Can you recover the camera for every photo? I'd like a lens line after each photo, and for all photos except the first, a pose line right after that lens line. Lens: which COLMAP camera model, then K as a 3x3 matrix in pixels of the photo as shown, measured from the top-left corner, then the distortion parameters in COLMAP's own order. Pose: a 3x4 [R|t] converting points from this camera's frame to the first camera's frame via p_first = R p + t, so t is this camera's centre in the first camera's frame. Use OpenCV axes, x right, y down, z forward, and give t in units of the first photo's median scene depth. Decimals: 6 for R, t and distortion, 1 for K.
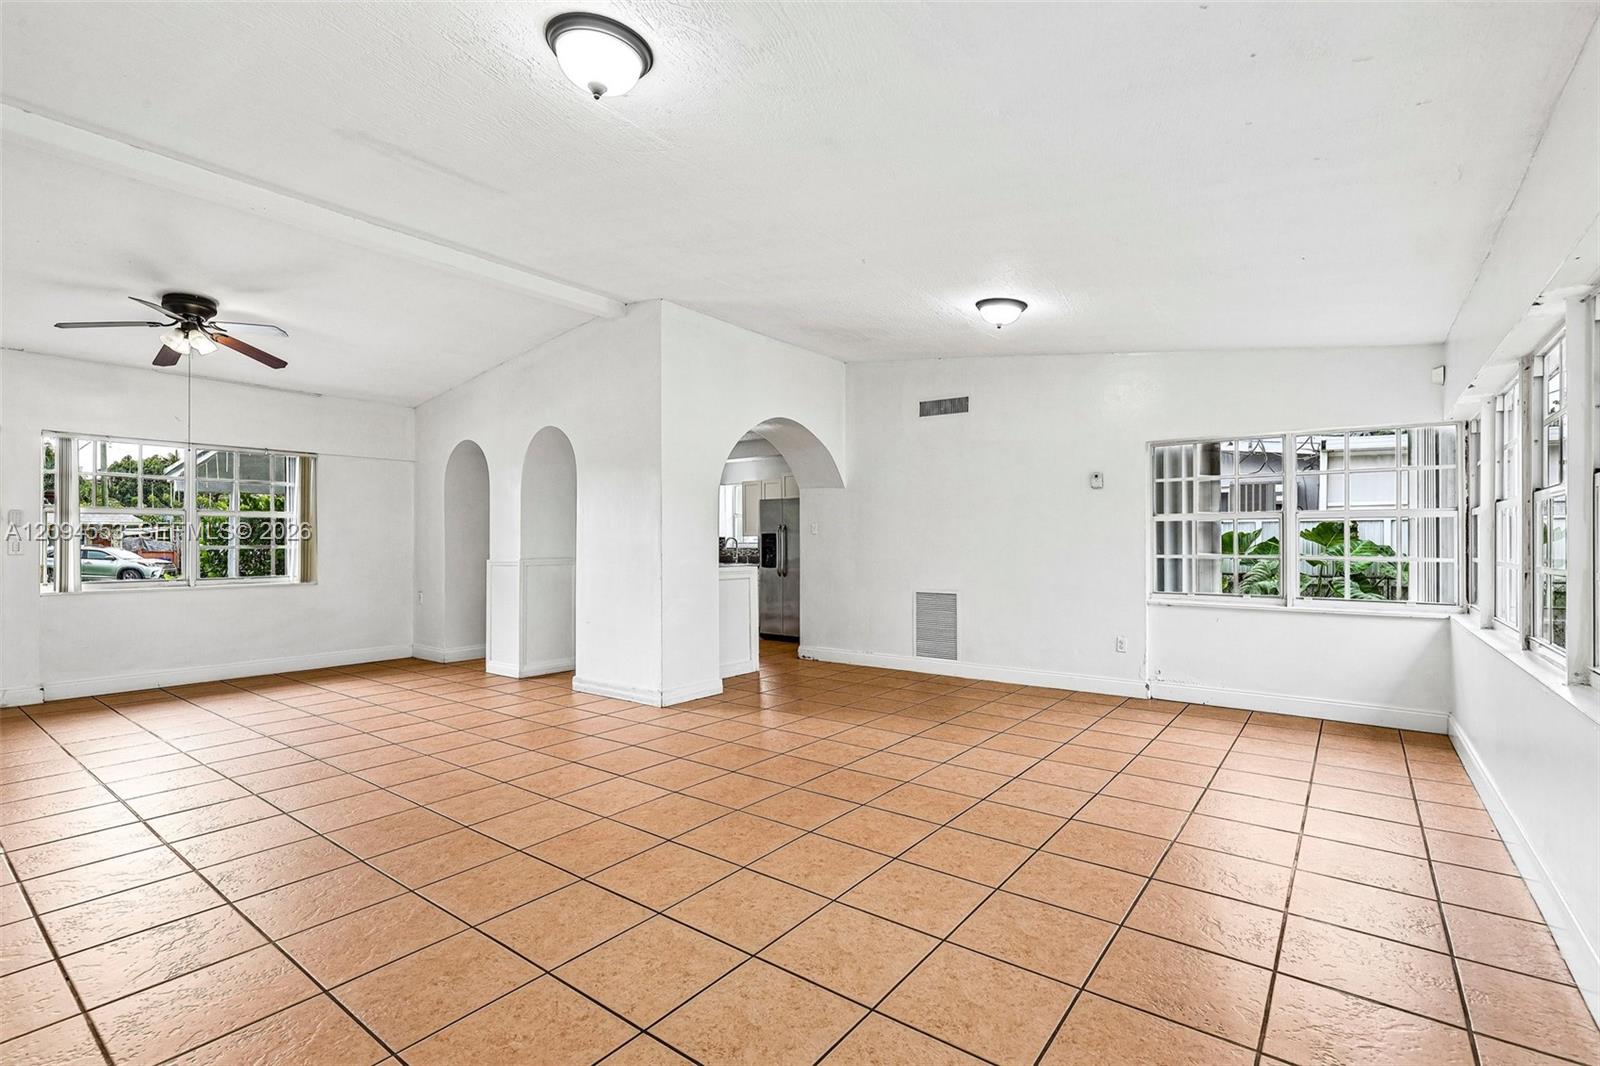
lens RADIAL K [[726.7, 0, 799.5], [0, 726.7, 543.0], [0, 0, 1]] dist [-0.005265, -0.000106]
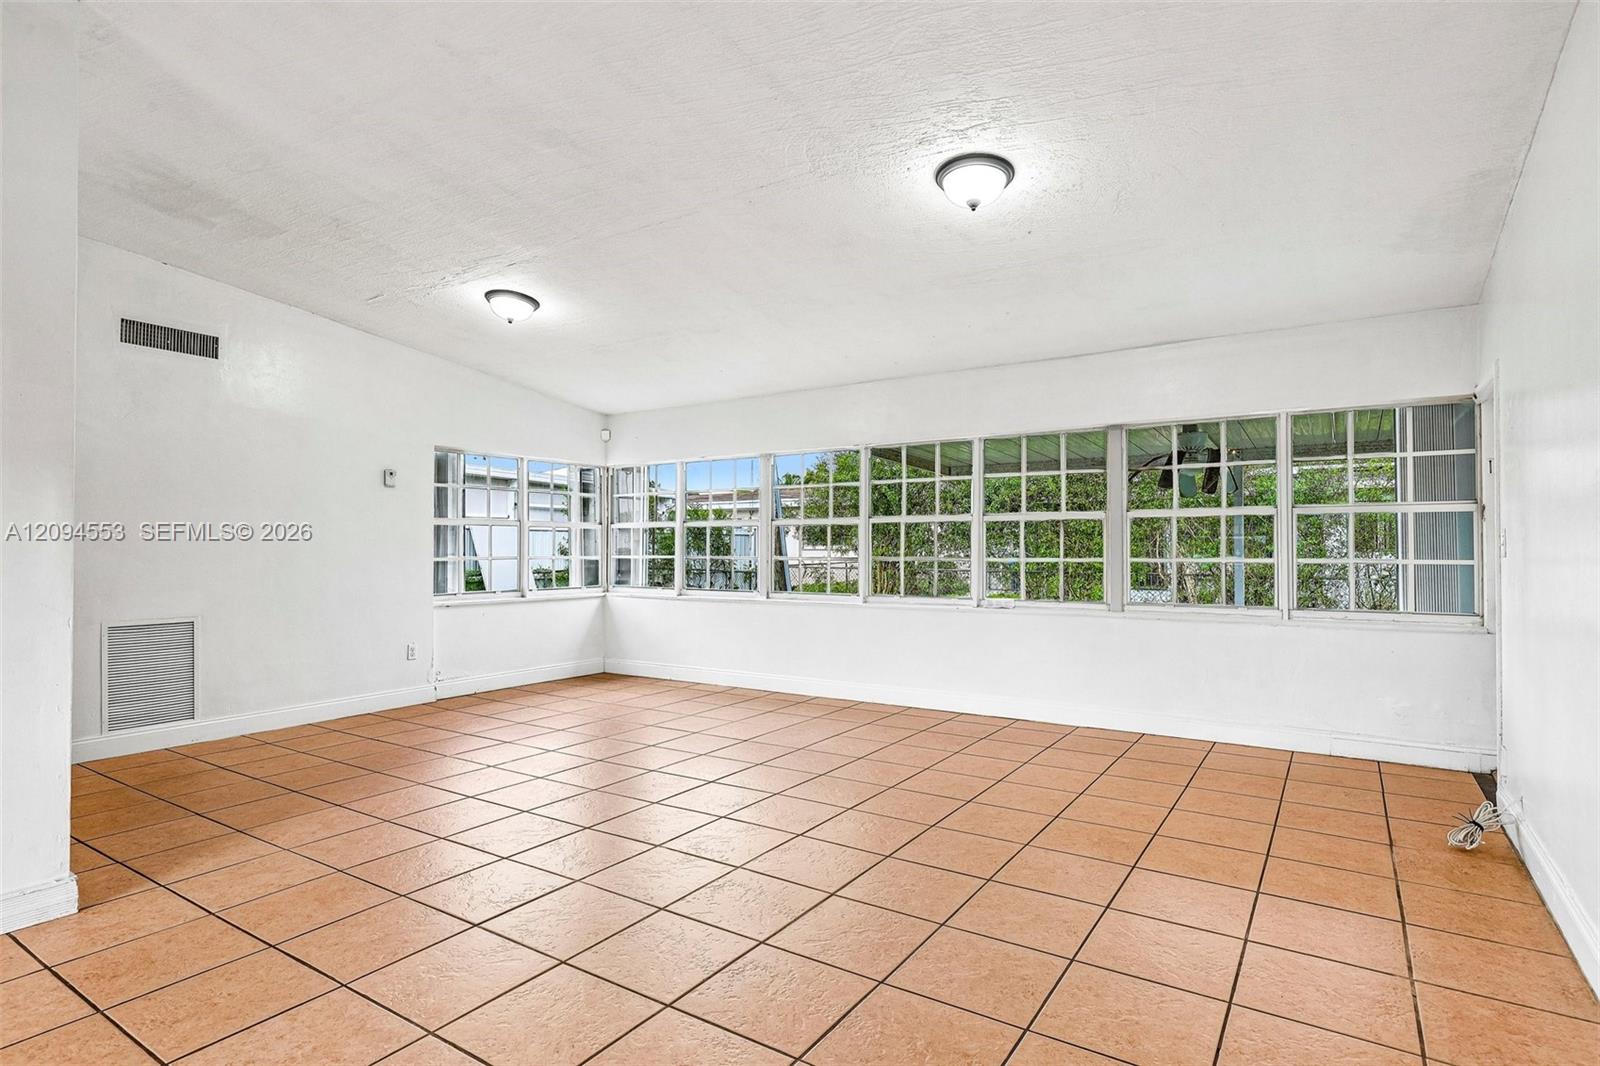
lens RADIAL K [[839.0, 0, 793.6], [0, 839.0, 540.2], [0, 0, 1]] dist [-0.007501, -0.000249]
pose [[-0.075541, 0.010567, 0.997087, -0.716035], [0.005707, 0.999932, -0.010165, 0.006657], [-0.997126, 0.004922, -0.075596, 0.593365]]
